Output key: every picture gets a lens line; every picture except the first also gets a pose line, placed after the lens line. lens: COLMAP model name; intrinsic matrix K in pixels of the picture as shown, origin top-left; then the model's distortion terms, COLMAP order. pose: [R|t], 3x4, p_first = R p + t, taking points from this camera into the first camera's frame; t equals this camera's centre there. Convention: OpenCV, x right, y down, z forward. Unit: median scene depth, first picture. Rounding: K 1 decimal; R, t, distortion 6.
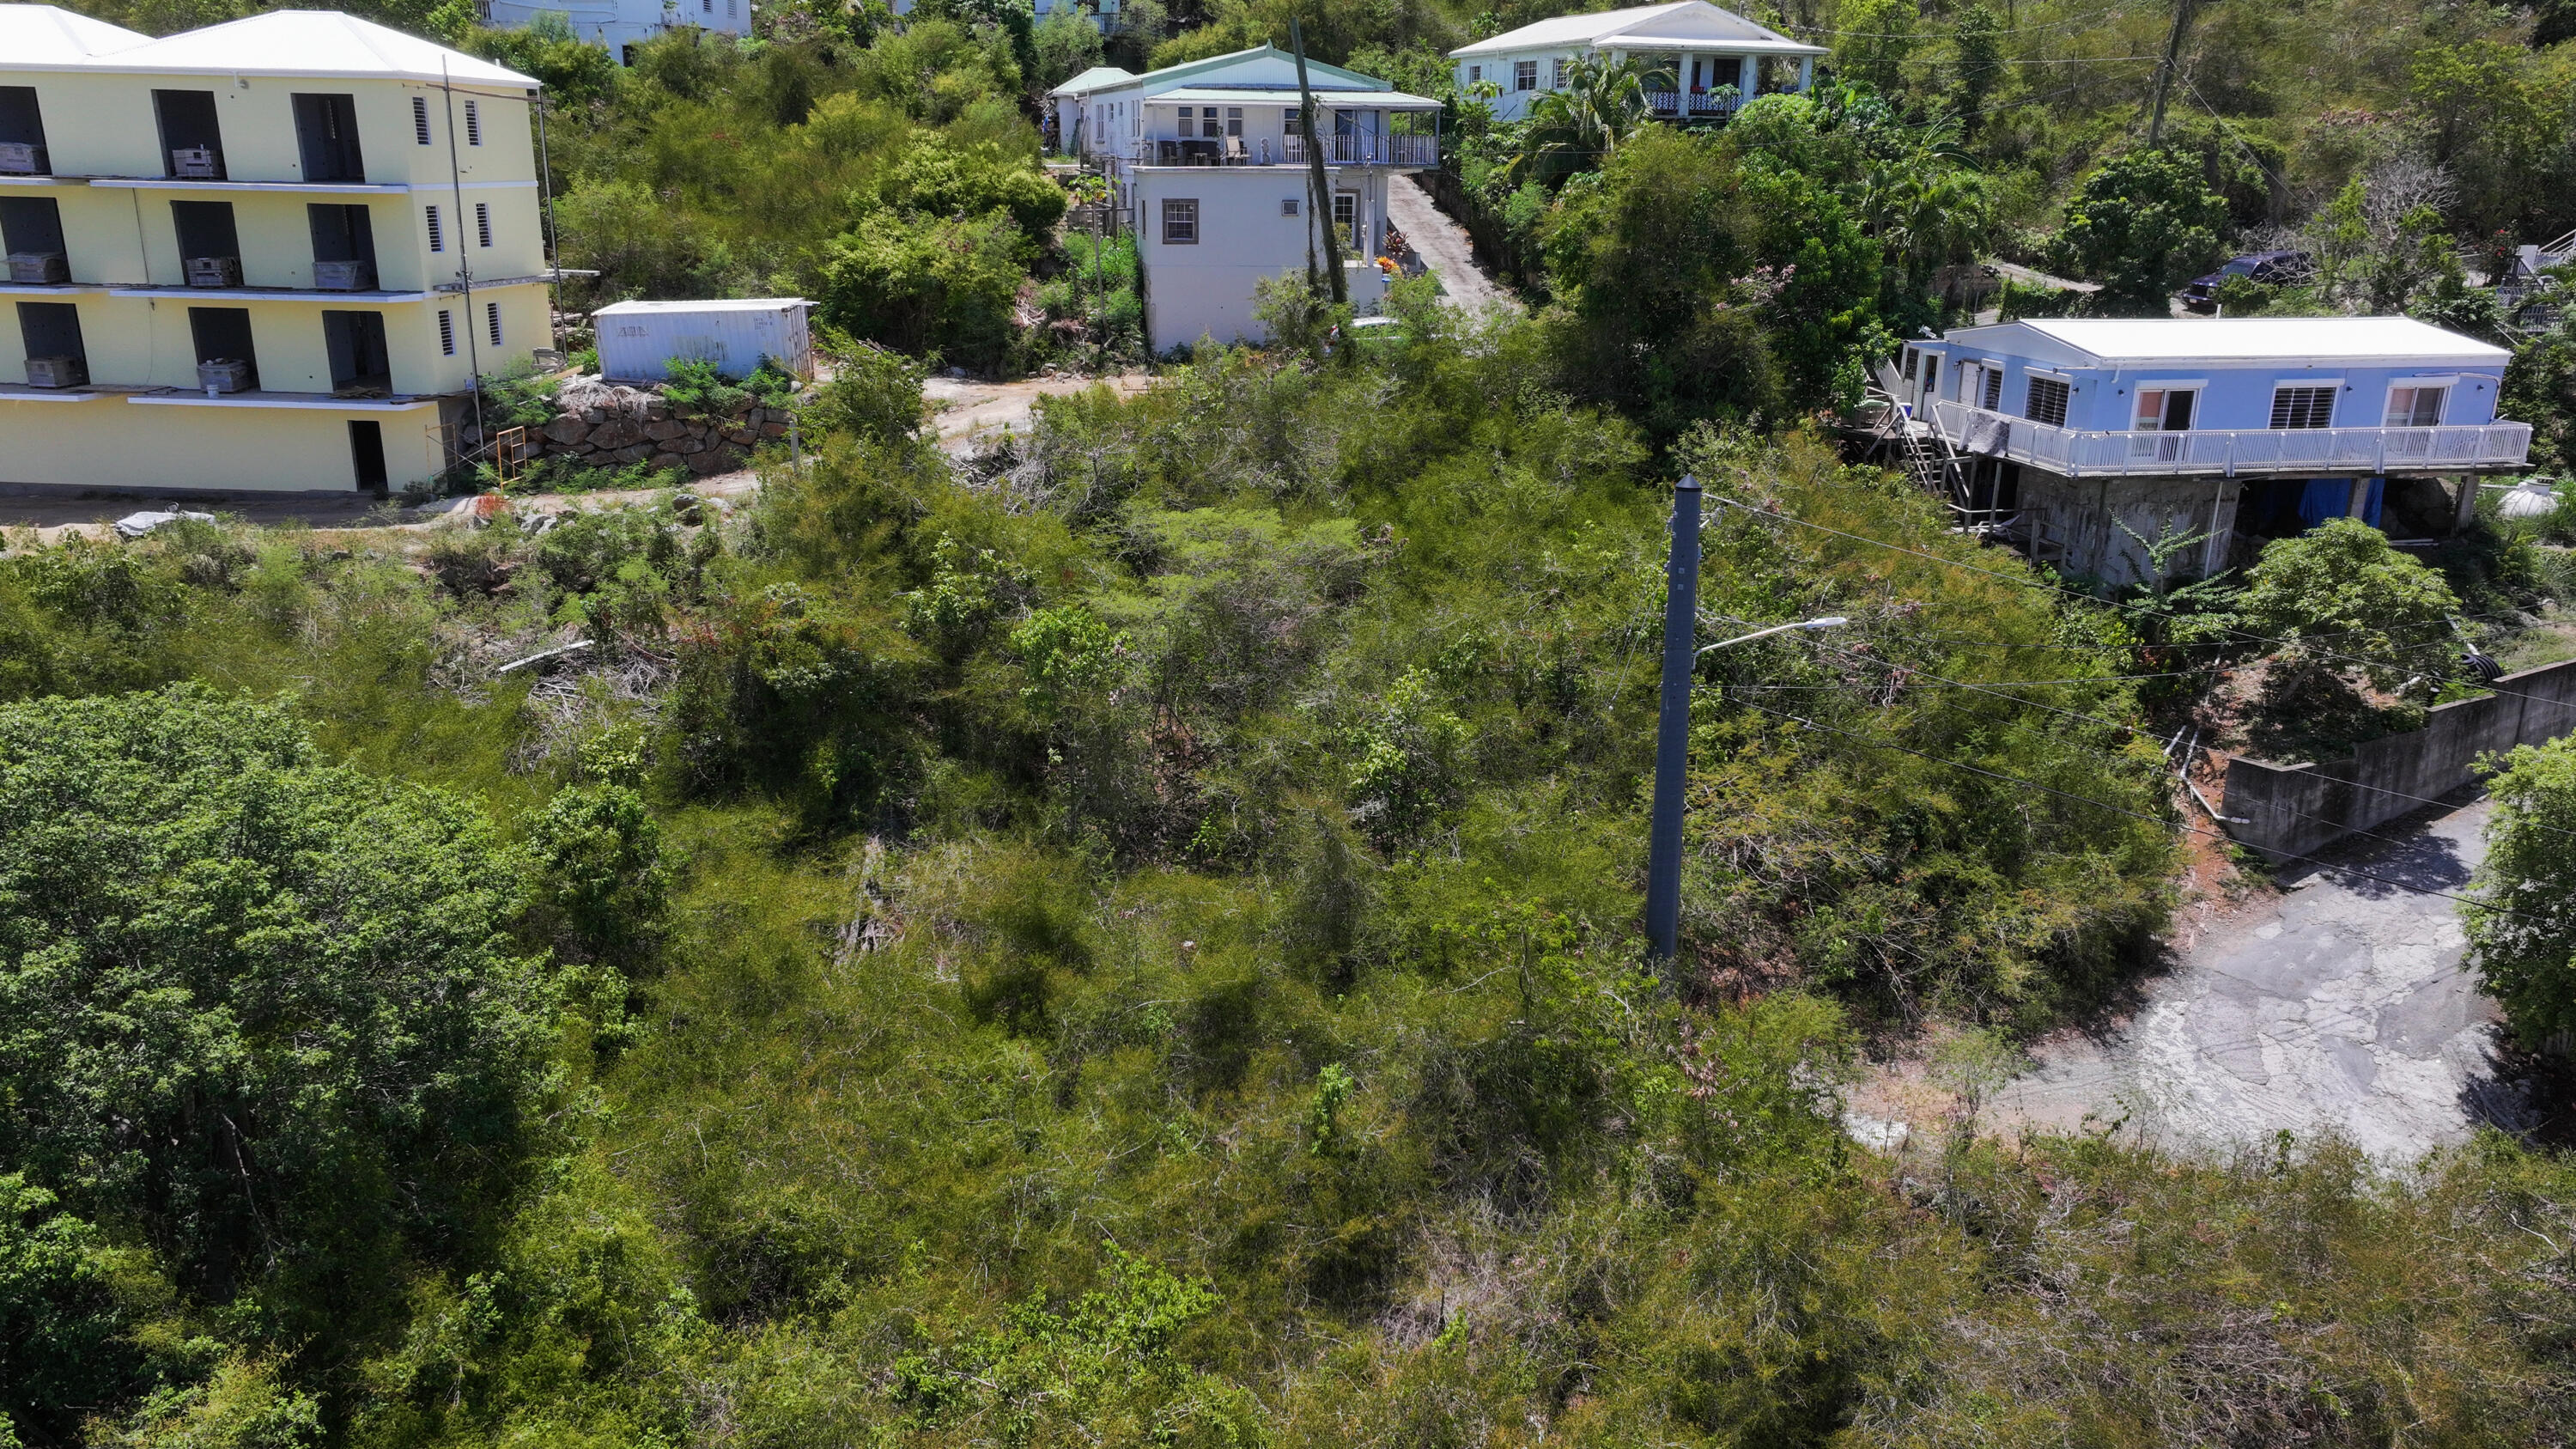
lens RADIAL K [[1815.5, 0, 1296.1], [0, 1815.5, 714.3], [0, 0, 1]] dist [-0.000494, 0.011453]
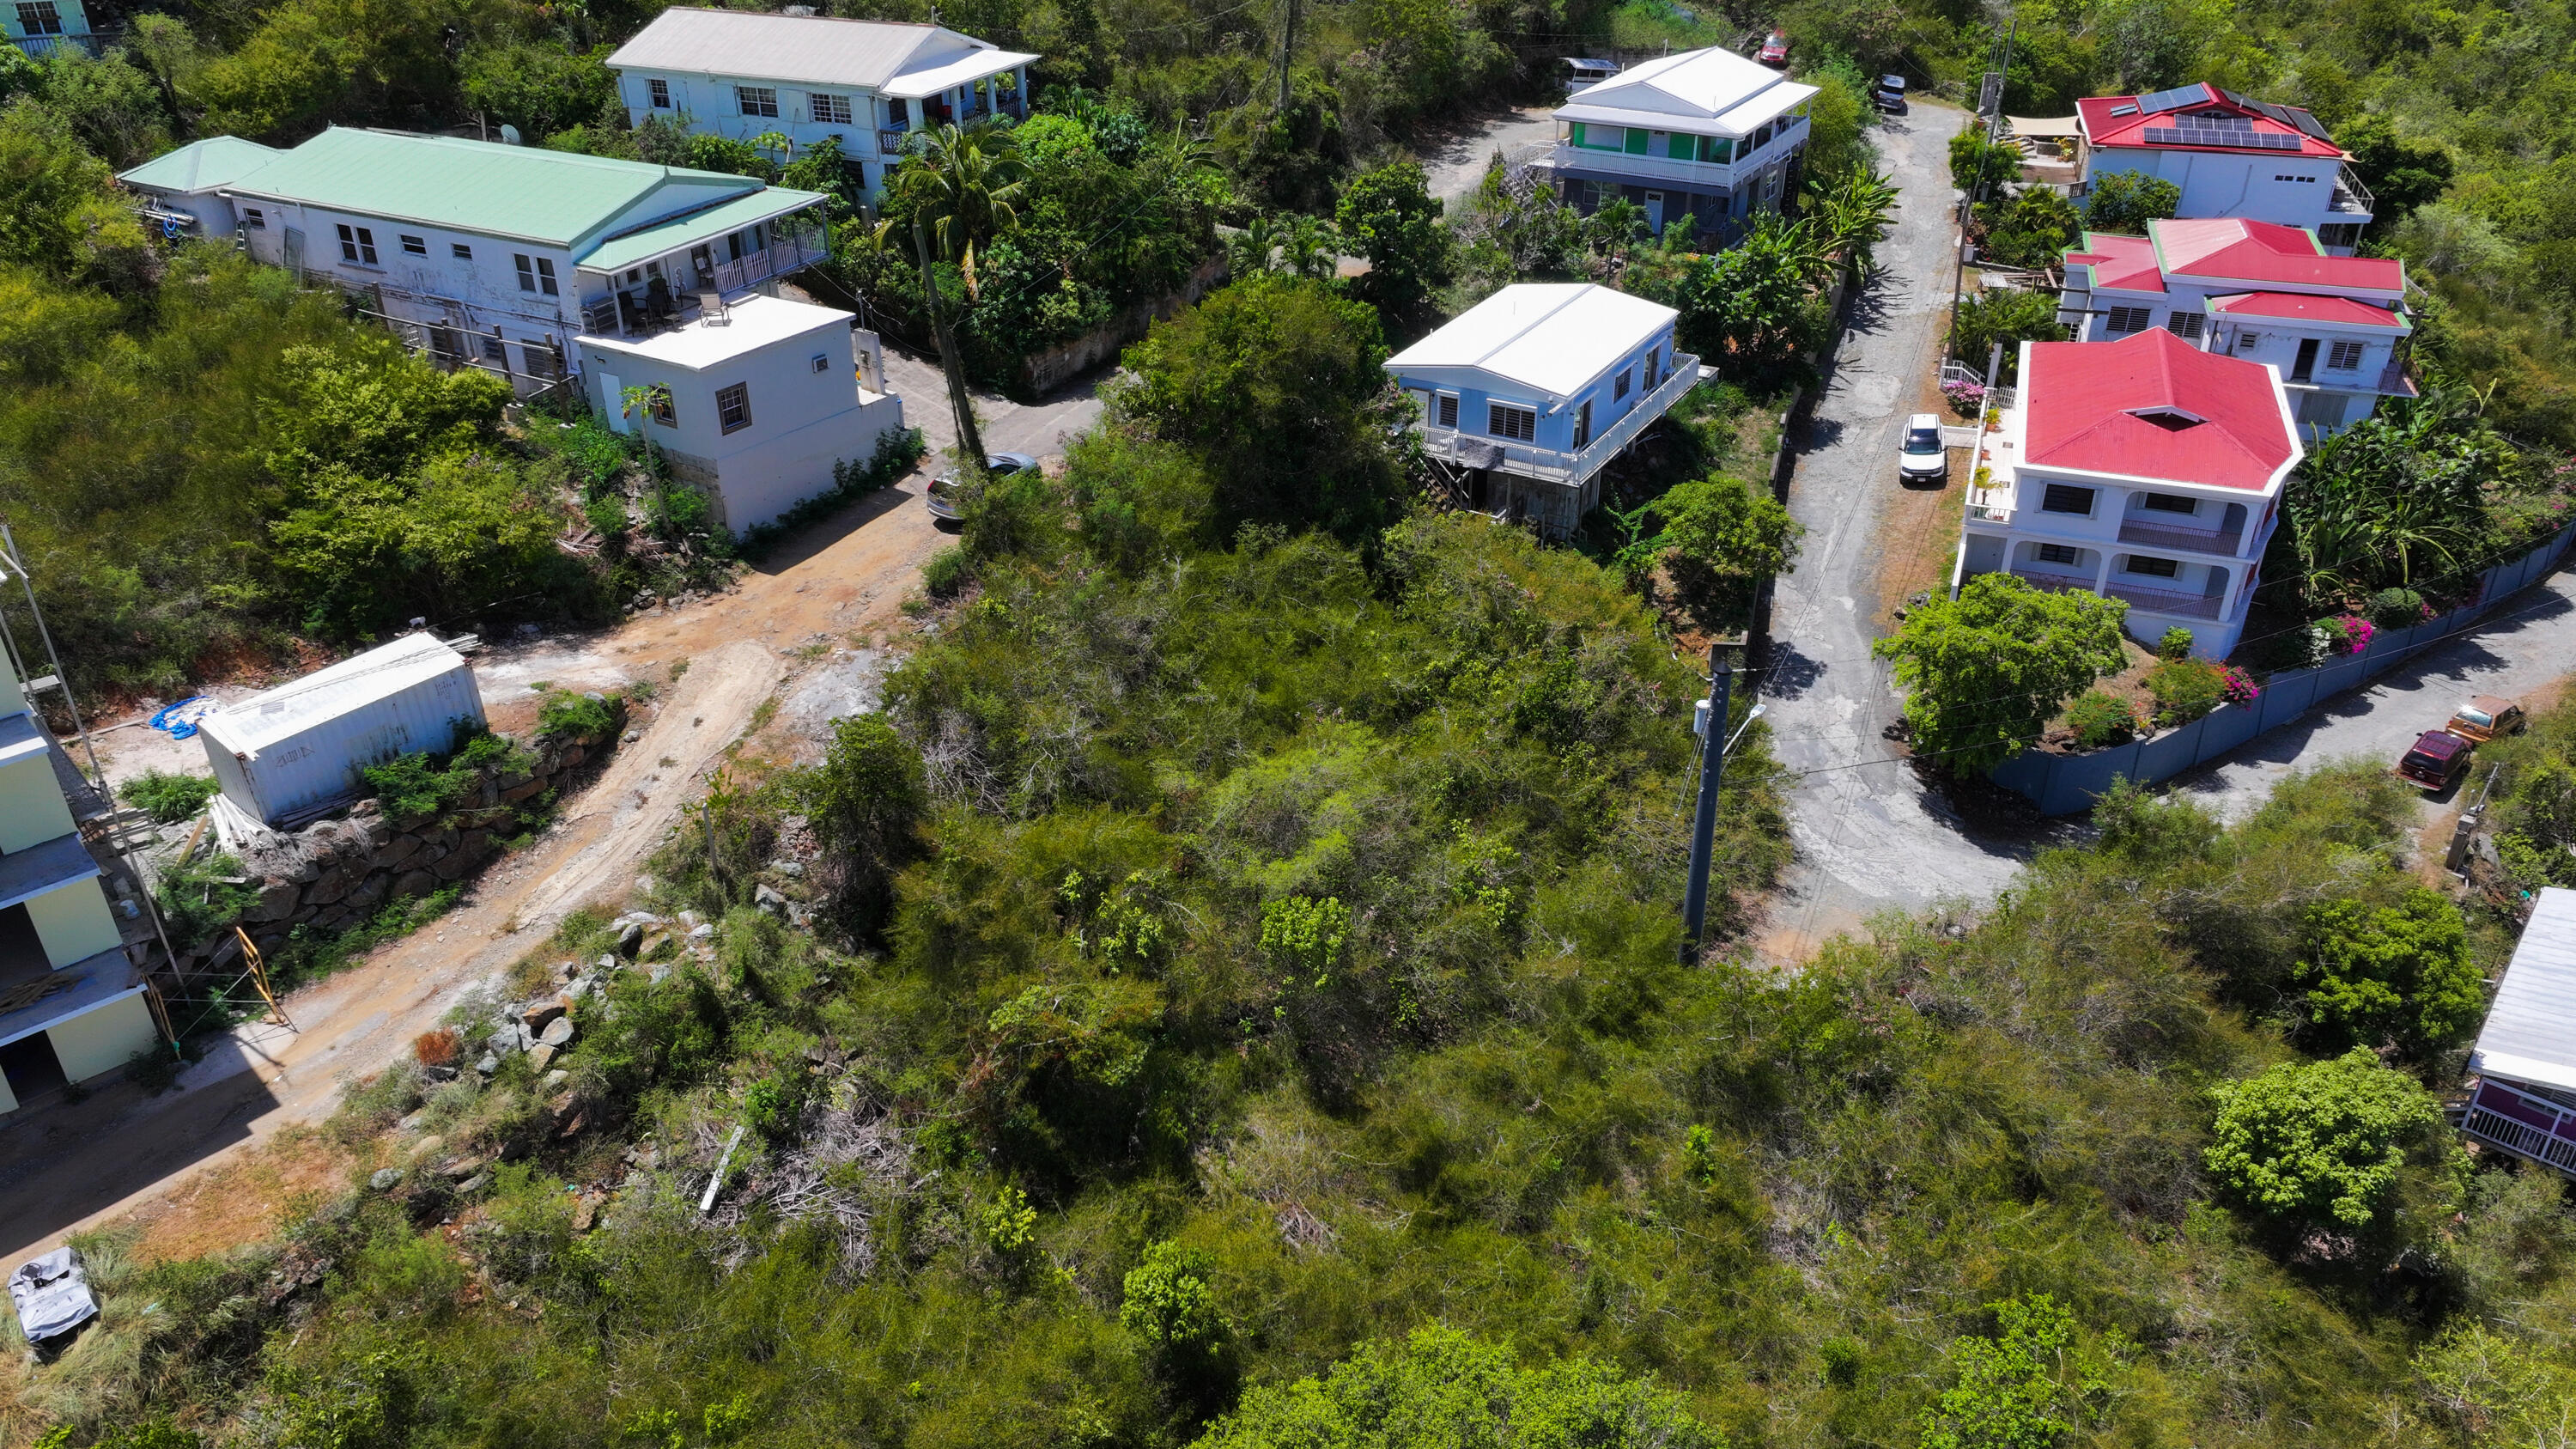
lens RADIAL K [[1815.5, 0, 1295.4], [0, 1815.5, 715.1], [0, 0, 1]] dist [-0.000494, 0.011453]
pose [[0.656237, -0.381708, 0.650885, -0.744074], [0.230409, 0.922779, 0.308854, -0.470715], [-0.718515, -0.052712, 0.693511, 0.157072]]
